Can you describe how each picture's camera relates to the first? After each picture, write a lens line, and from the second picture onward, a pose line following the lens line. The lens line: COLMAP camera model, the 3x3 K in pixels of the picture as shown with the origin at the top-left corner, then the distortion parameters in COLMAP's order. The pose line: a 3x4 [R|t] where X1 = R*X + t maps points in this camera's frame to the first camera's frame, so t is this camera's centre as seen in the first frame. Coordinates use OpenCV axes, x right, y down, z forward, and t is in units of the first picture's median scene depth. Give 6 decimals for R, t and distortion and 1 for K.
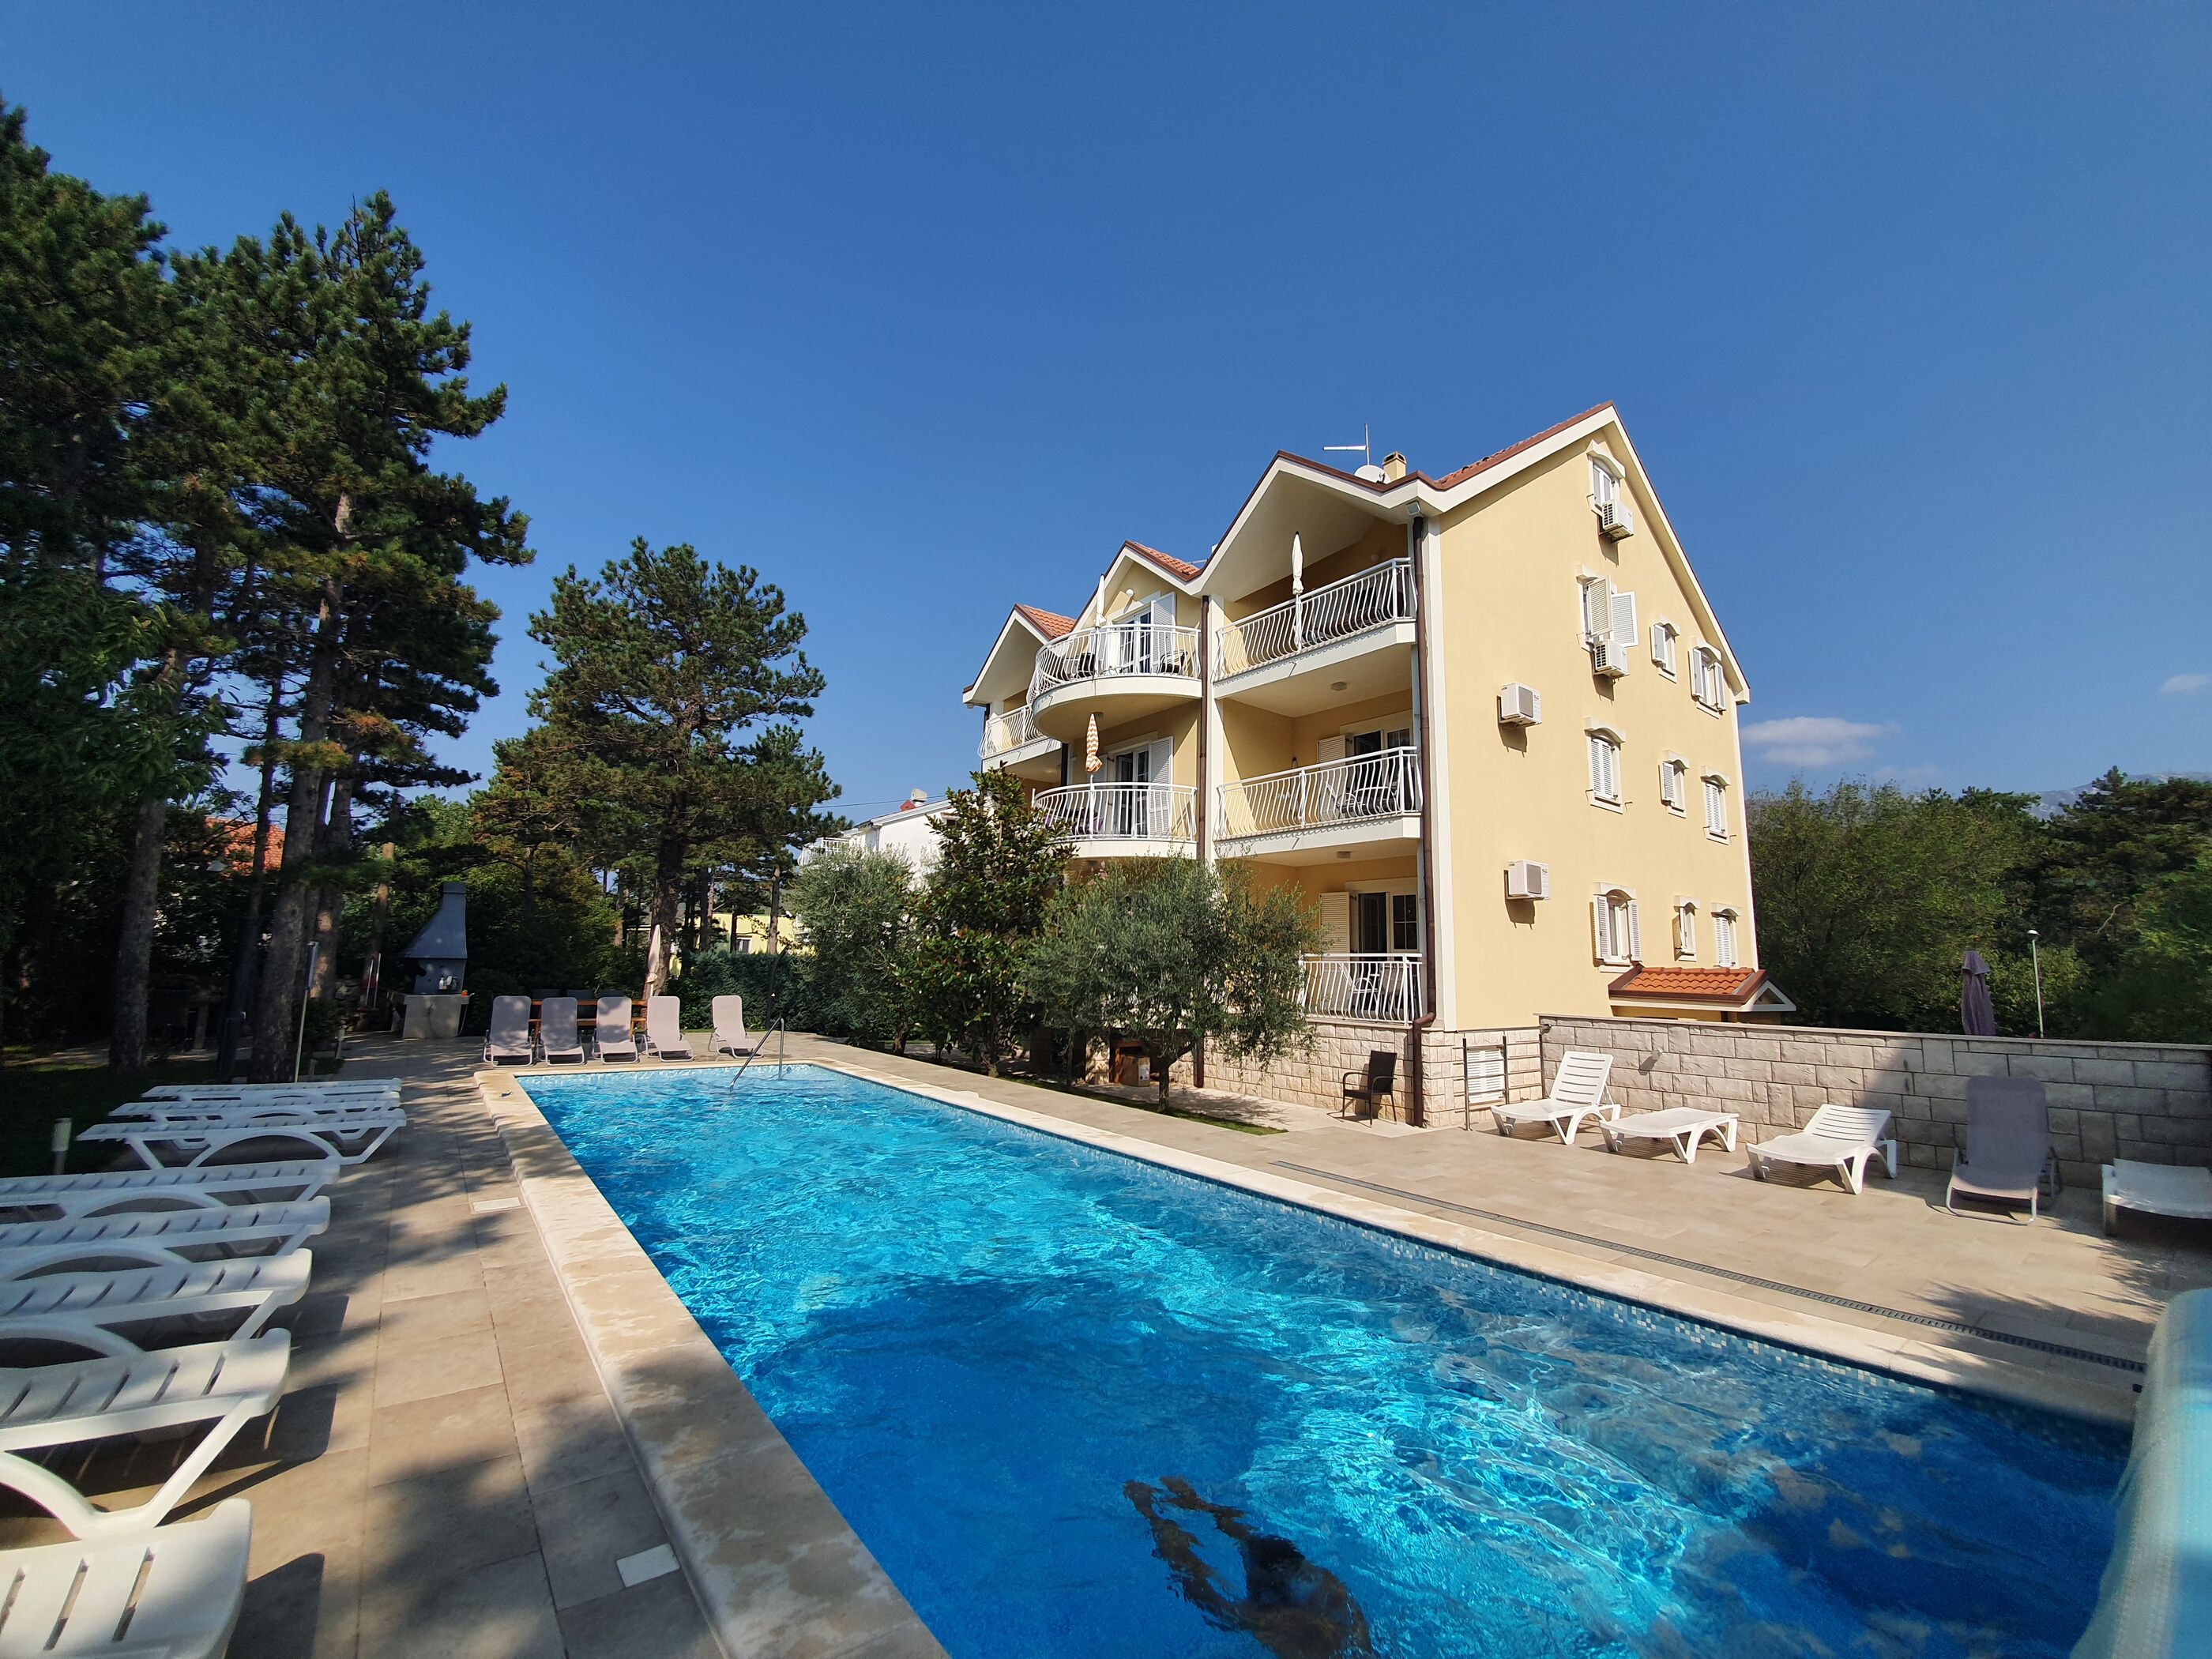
lens RADIAL K [[886.9, 0, 1106.0], [0, 886.9, 829.5], [0, 0, 1]] dist [0.015028, -0.017832]
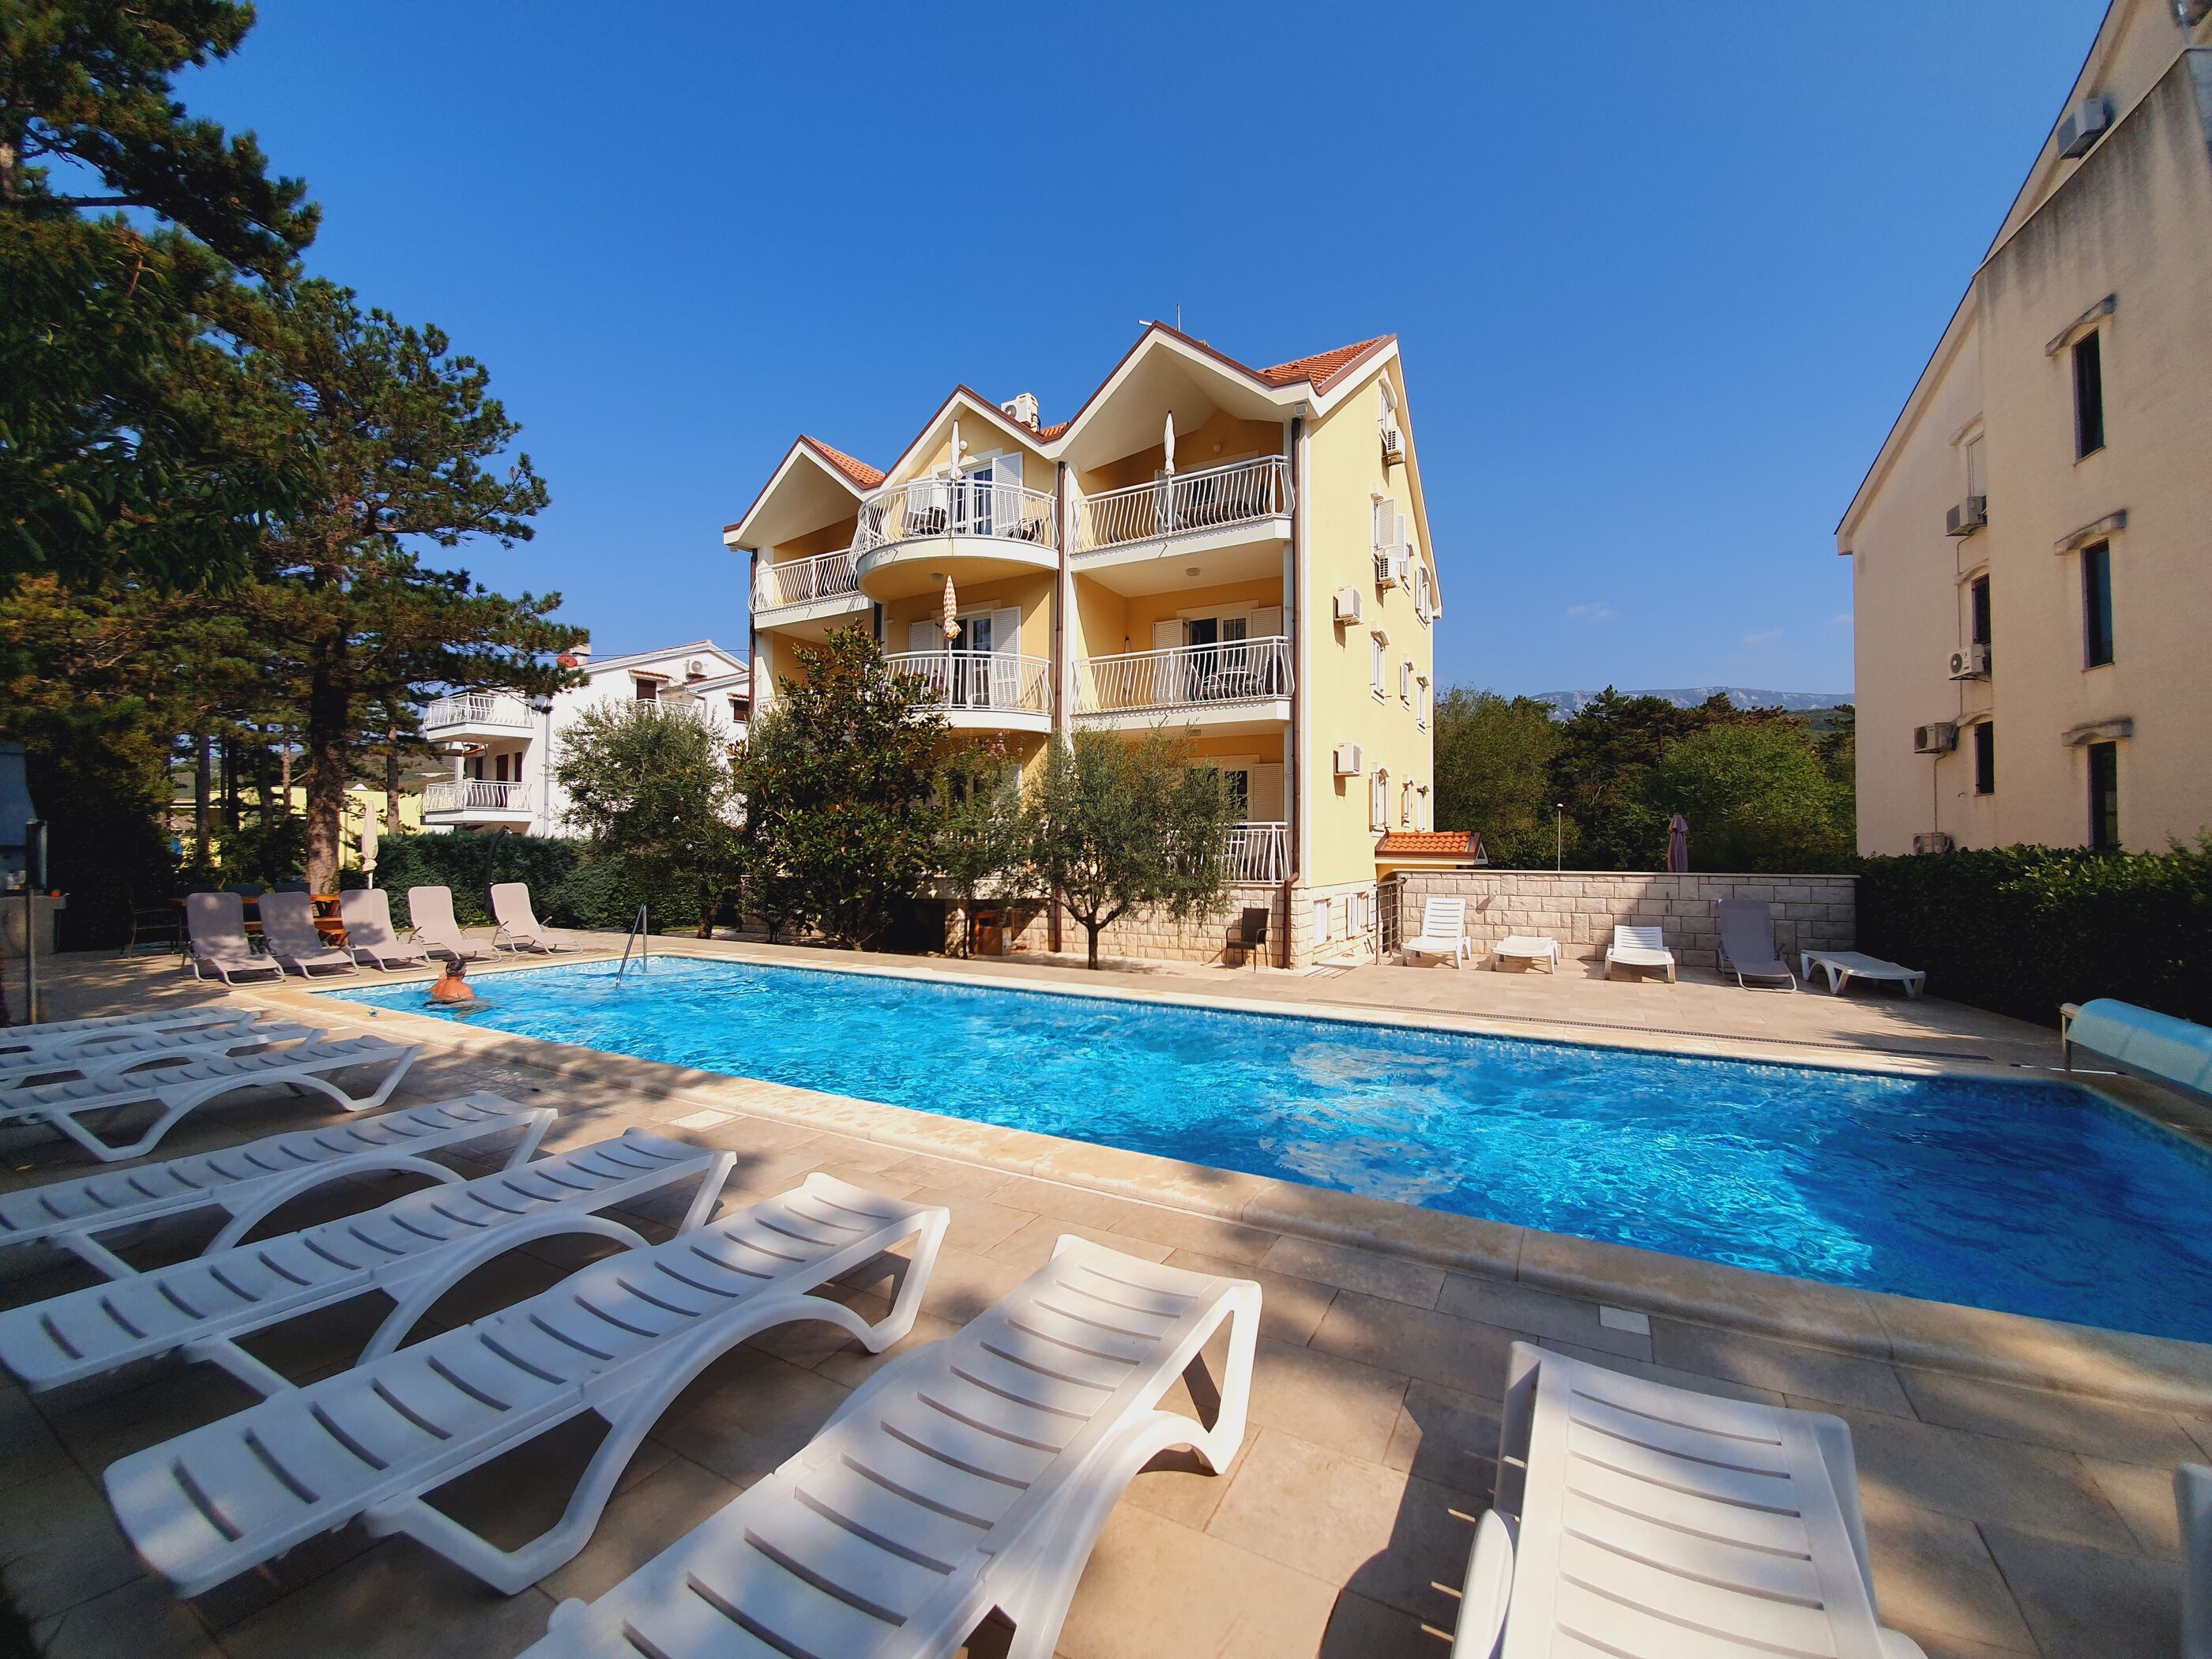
lens RADIAL K [[886.9, 0, 1106.0], [0, 886.9, 829.5], [0, 0, 1]] dist [0.015028, -0.017832]
pose [[0.917525, -0.013402, 0.397452, -0.240545], [-0.041593, 0.990717, 0.129423, 0.008499], [-0.395497, -0.135280, 0.908450, 0.042365]]
